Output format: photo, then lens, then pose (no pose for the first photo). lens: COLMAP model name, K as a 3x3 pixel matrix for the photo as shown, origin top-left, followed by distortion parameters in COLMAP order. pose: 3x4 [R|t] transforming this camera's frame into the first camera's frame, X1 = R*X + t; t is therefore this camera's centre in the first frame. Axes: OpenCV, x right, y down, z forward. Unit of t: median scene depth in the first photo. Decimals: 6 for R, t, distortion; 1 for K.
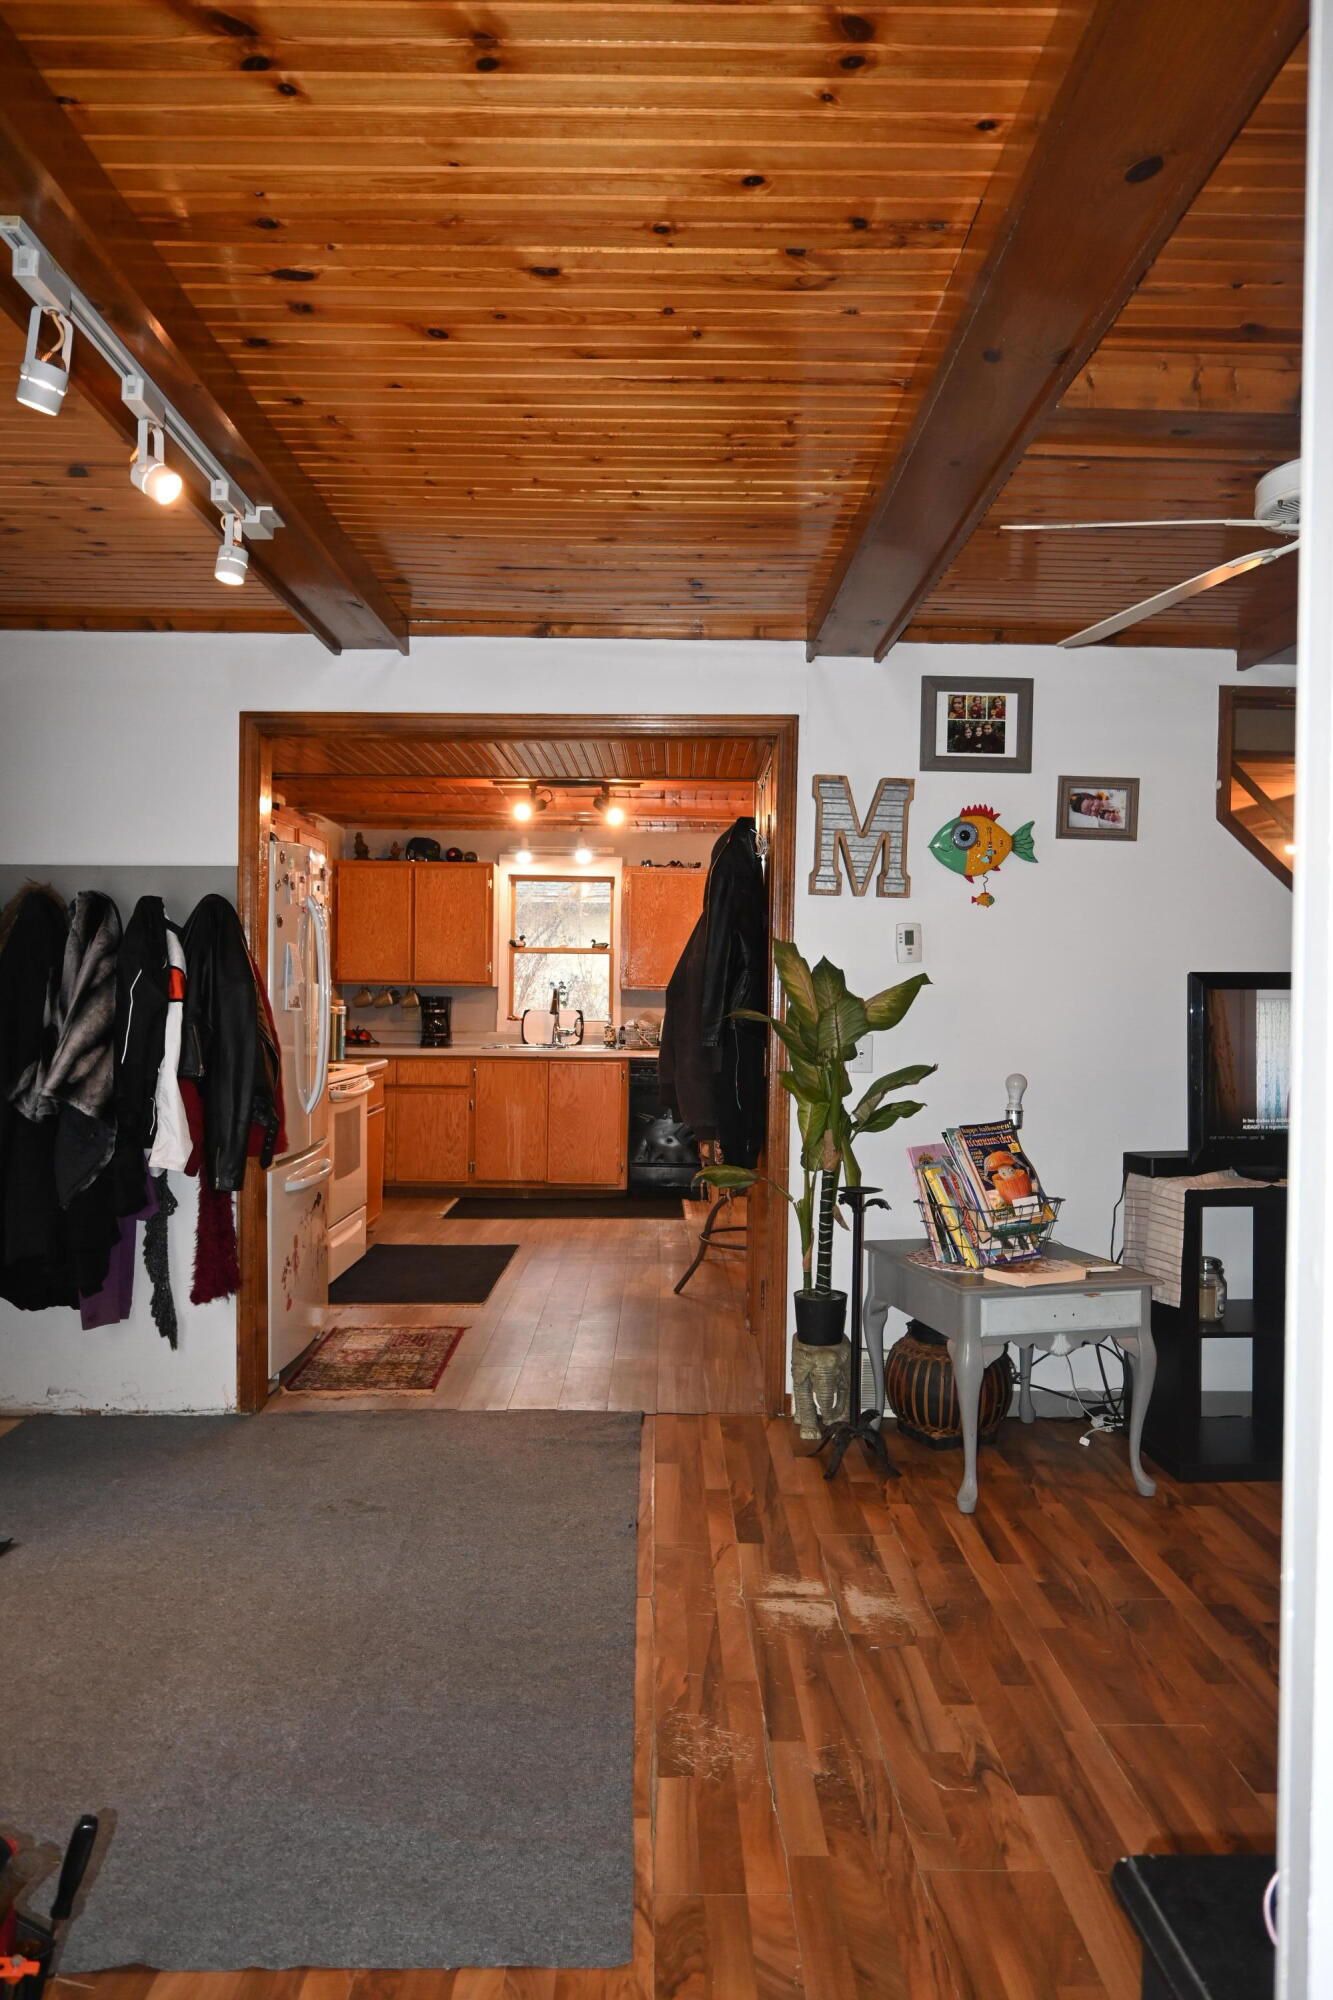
lens RADIAL K [[1412.4, 0, 662.1], [0, 1412.4, 1003.8], [0, 0, 1]] dist [-0.018220, -0.000154]
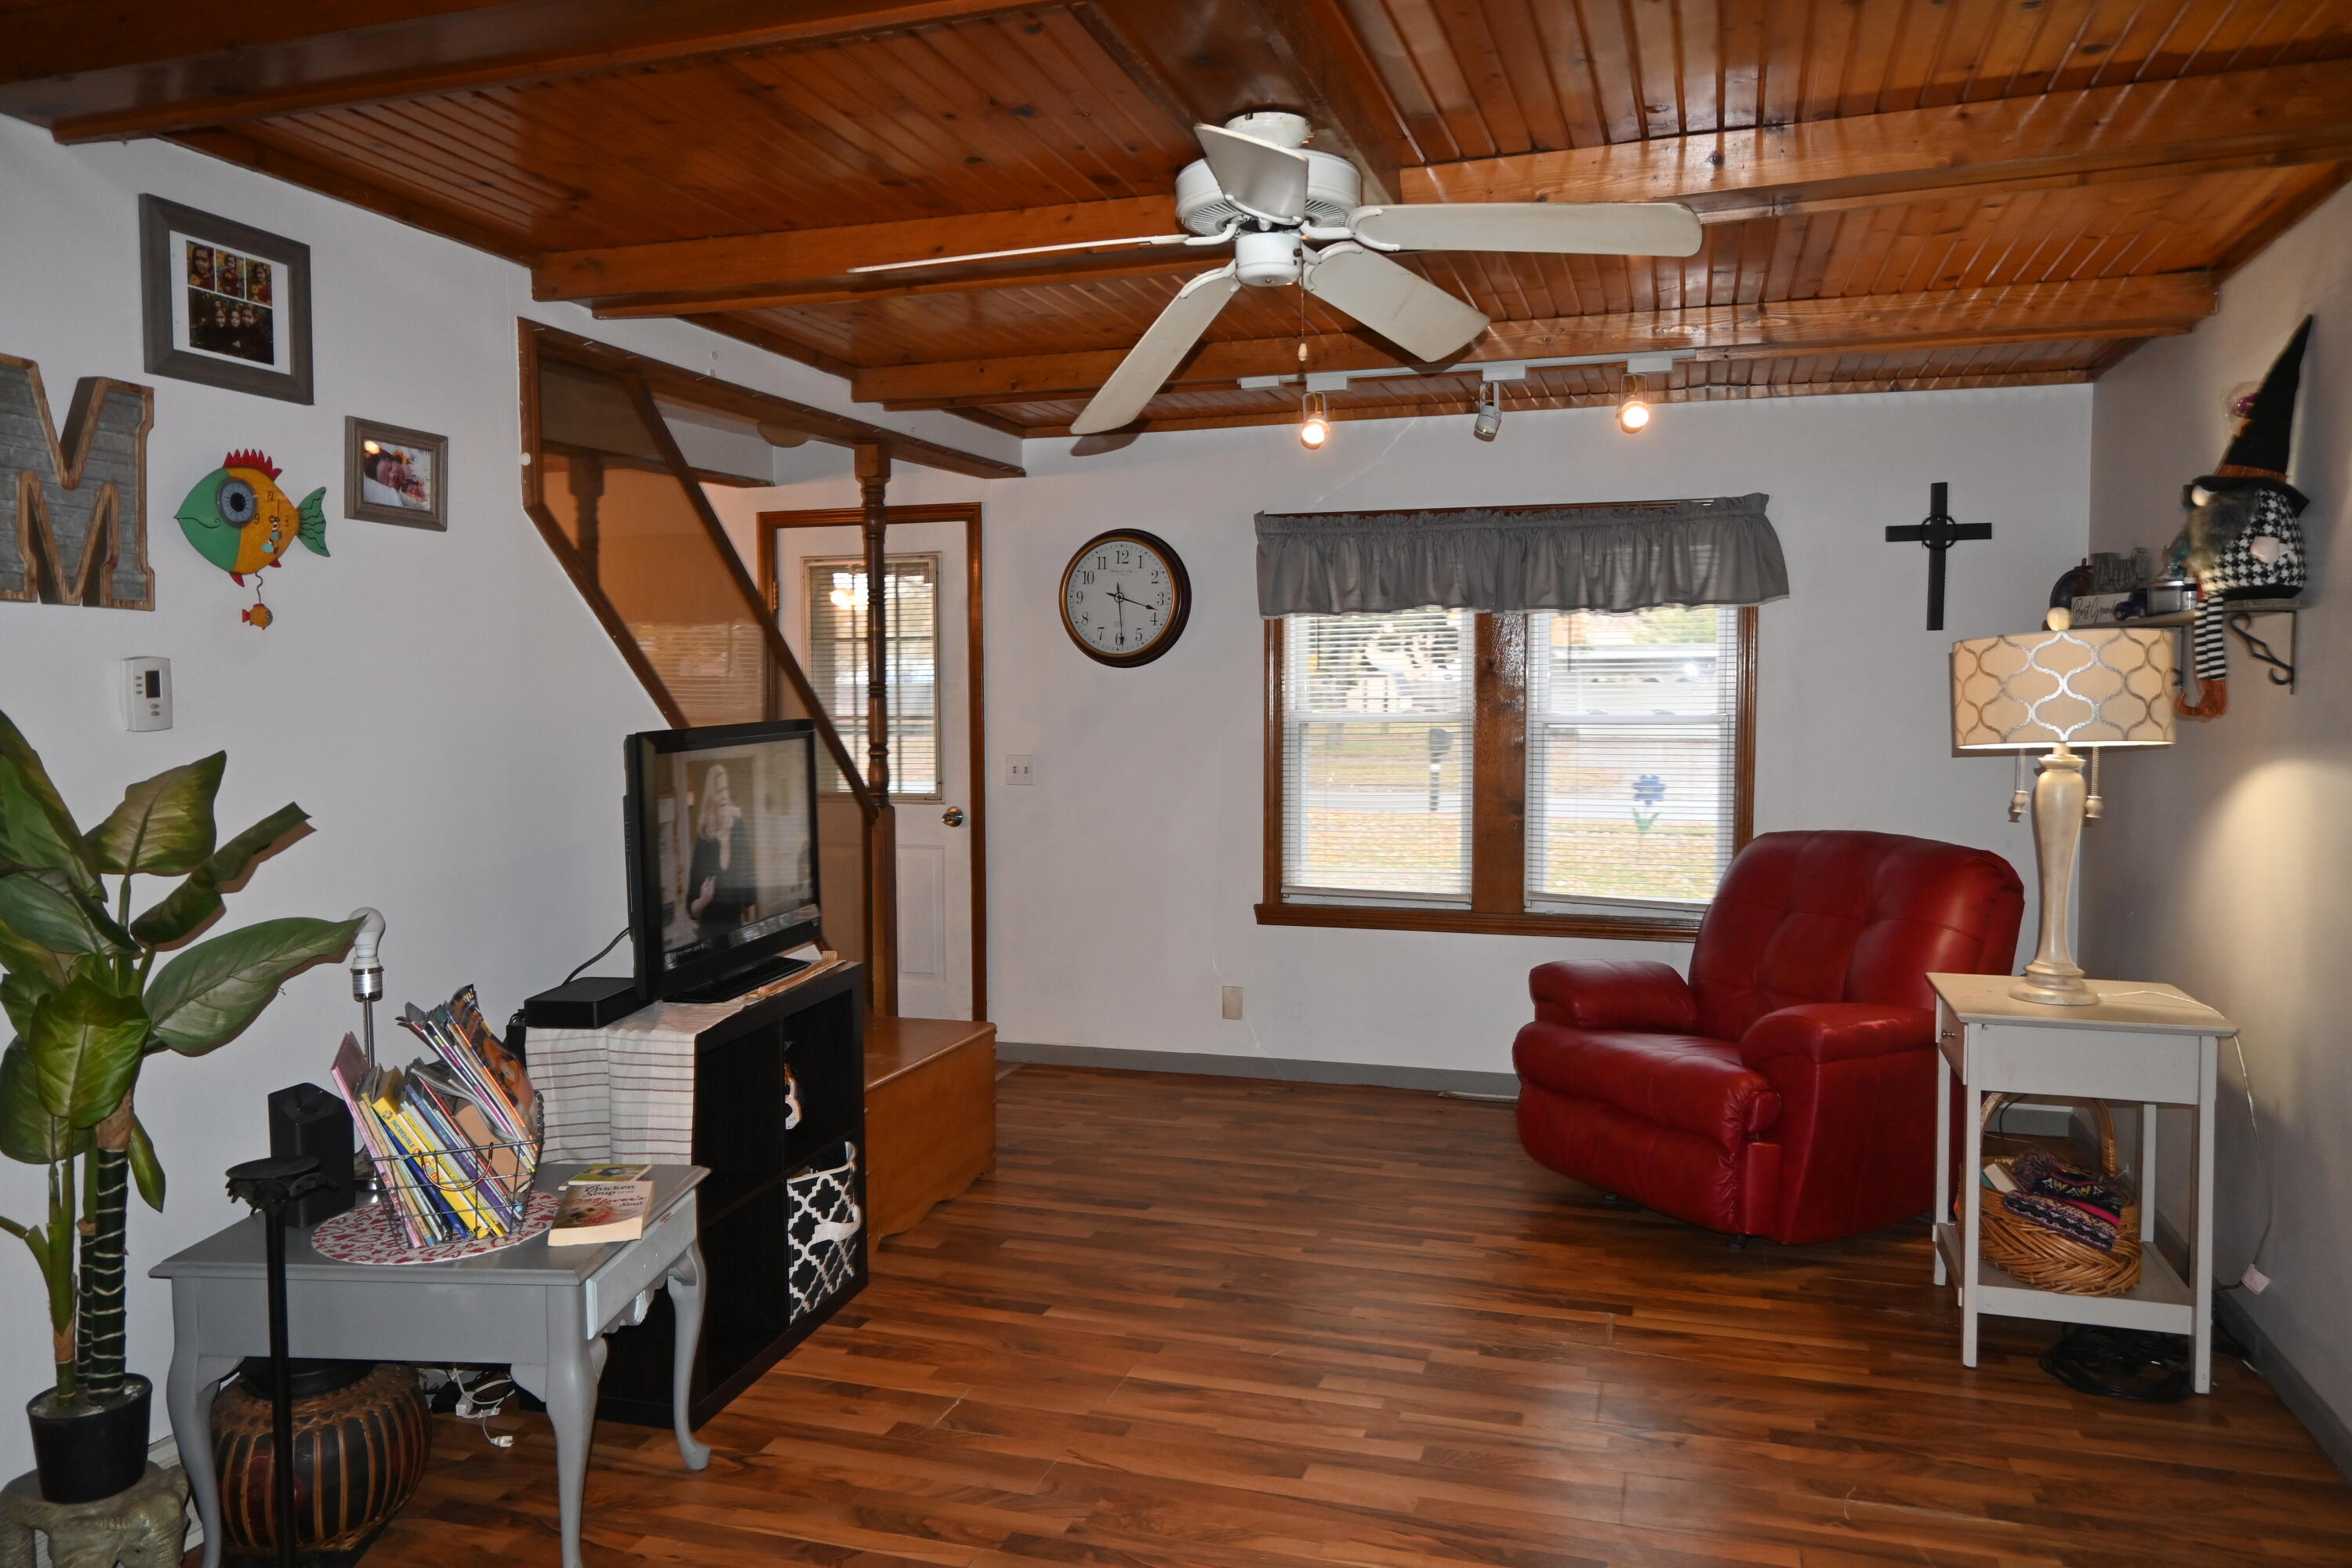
lens RADIAL K [[1660.9, 0, 1175.0], [0, 1660.9, 772.7], [0, 0, 1]] dist [-0.018220, -0.000154]
pose [[0.294556, -0.069880, 0.953076, -0.309970], [0.018985, 0.997554, 0.067273, -0.048241], [-0.955446, -0.001722, 0.295162, 0.443037]]
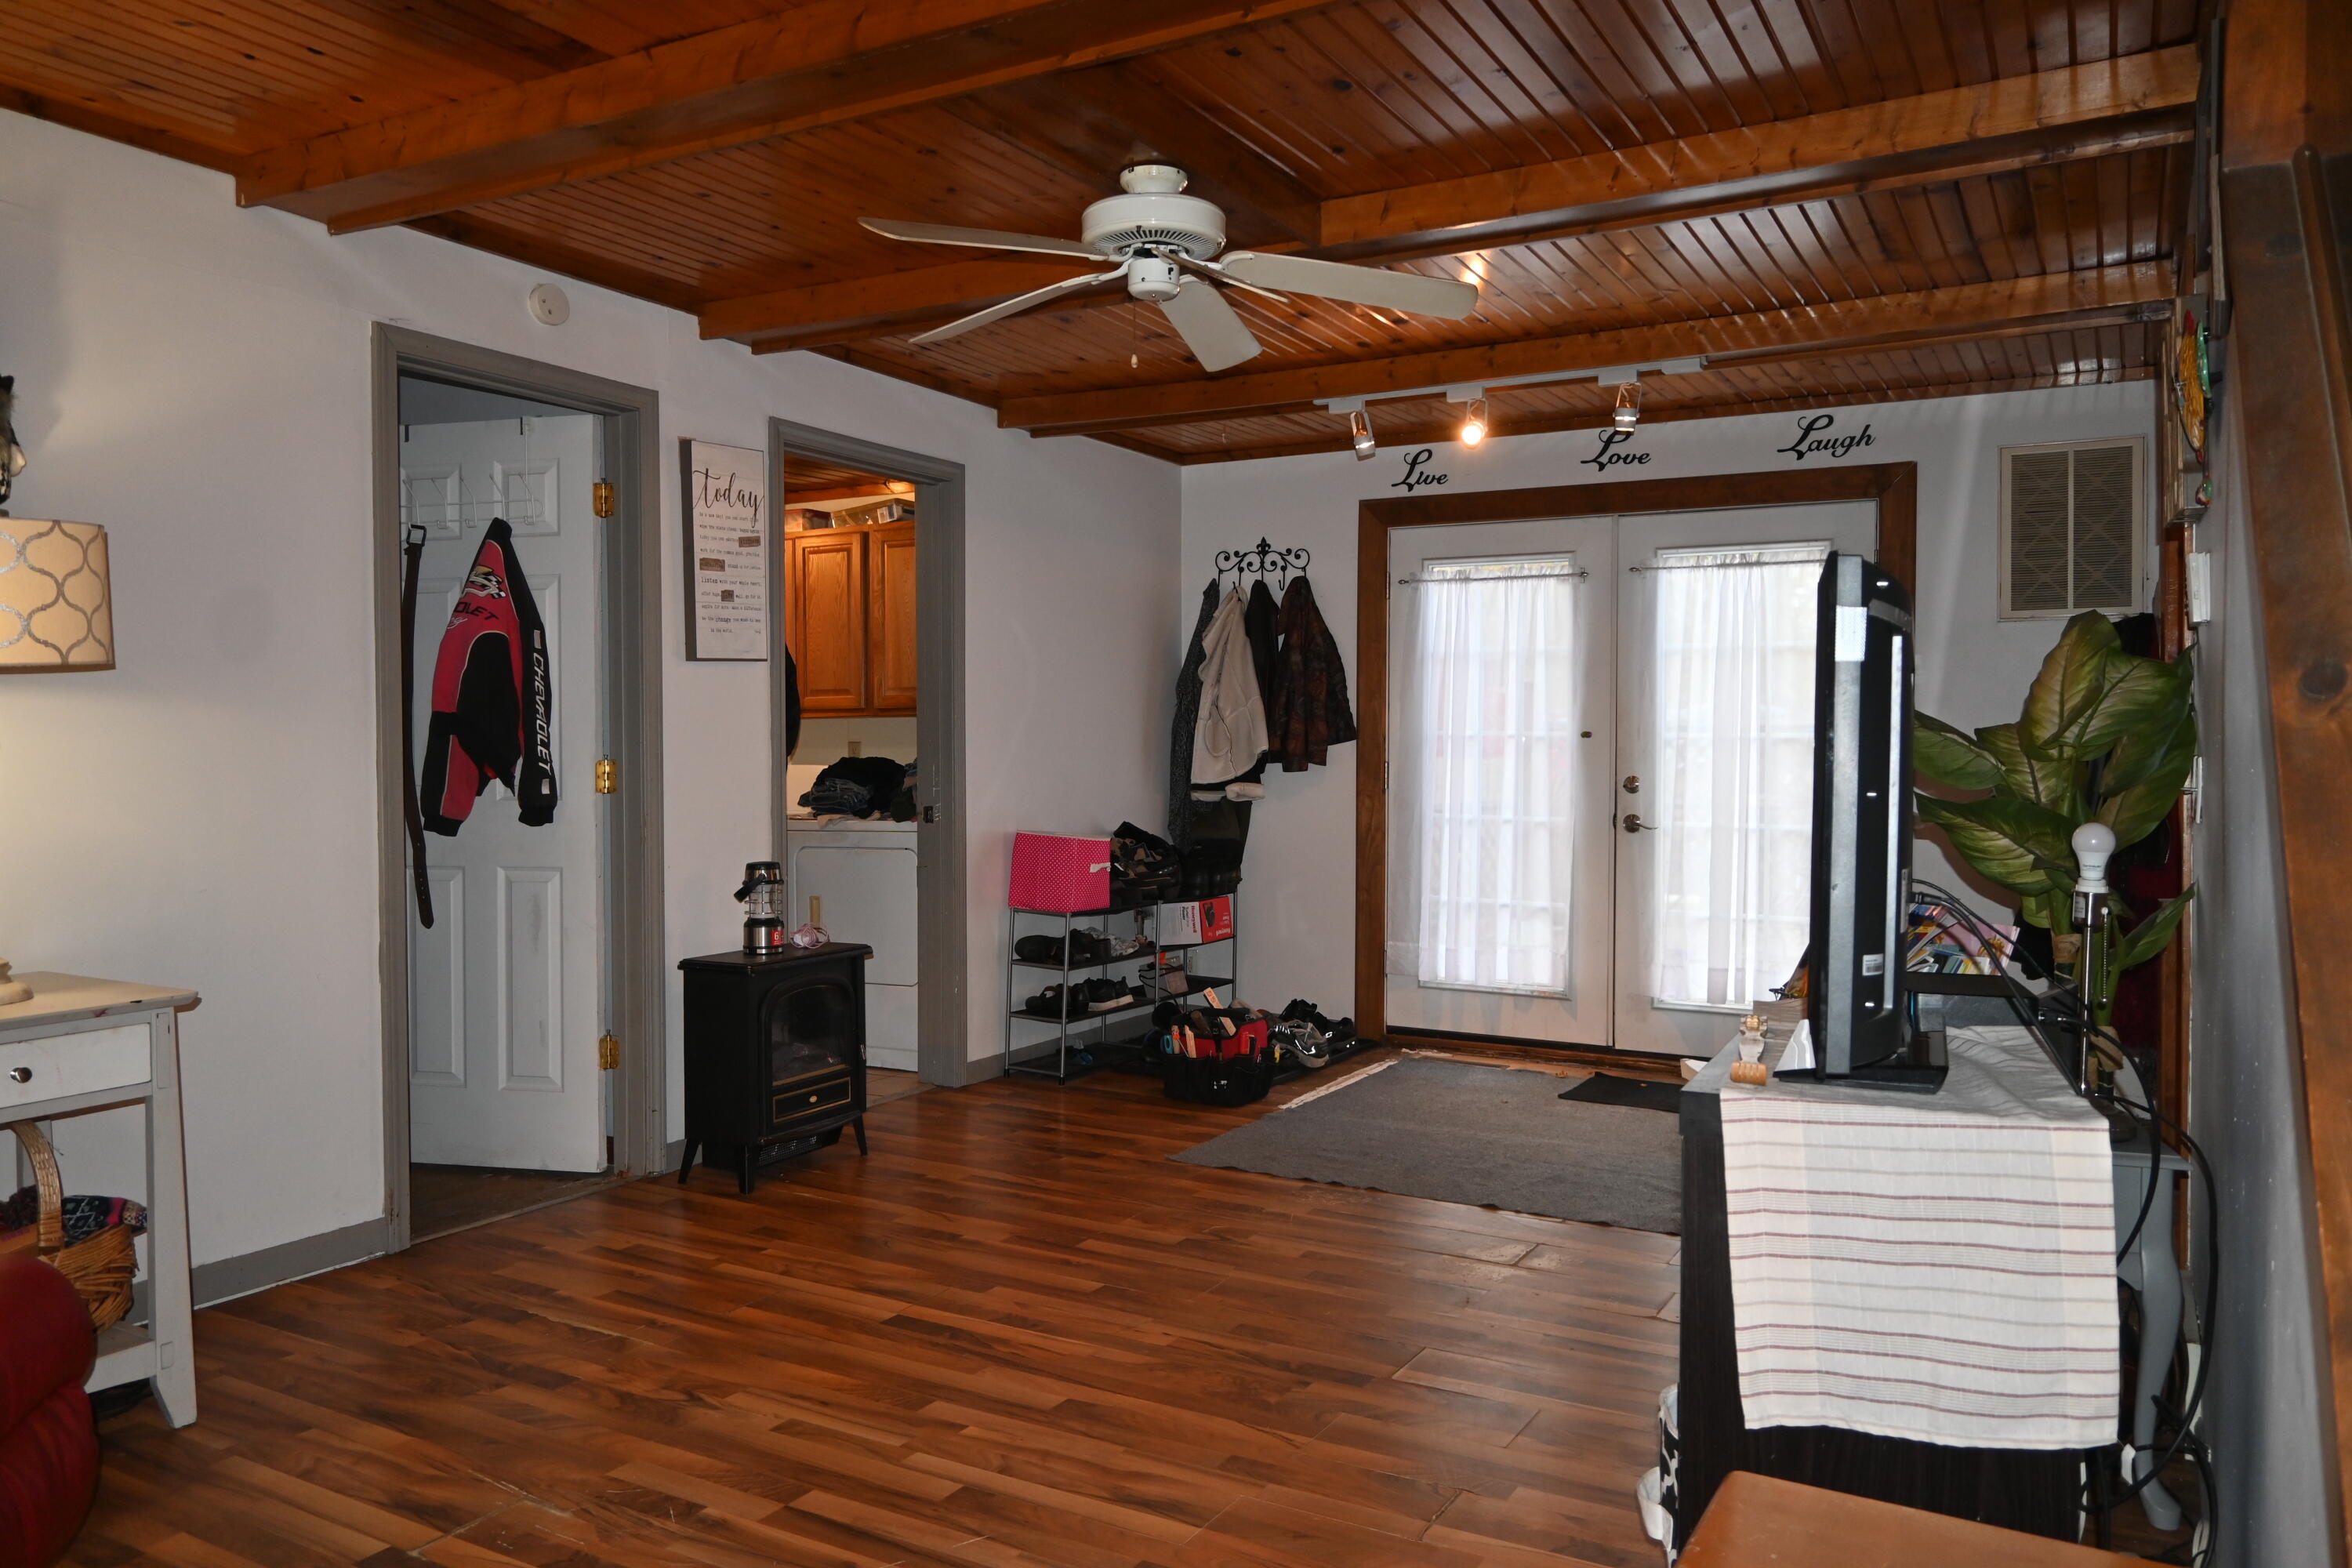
lens RADIAL K [[1660.9, 0, 1186.7], [0, 1660.9, 787.0], [0, 0, 1]] dist [-0.018220, -0.000154]
pose [[-0.484561, 0.007335, -0.874727, 0.950725], [-0.026177, 0.999395, 0.022882, 0.024937], [0.874366, 0.033985, -0.484076, 0.976001]]
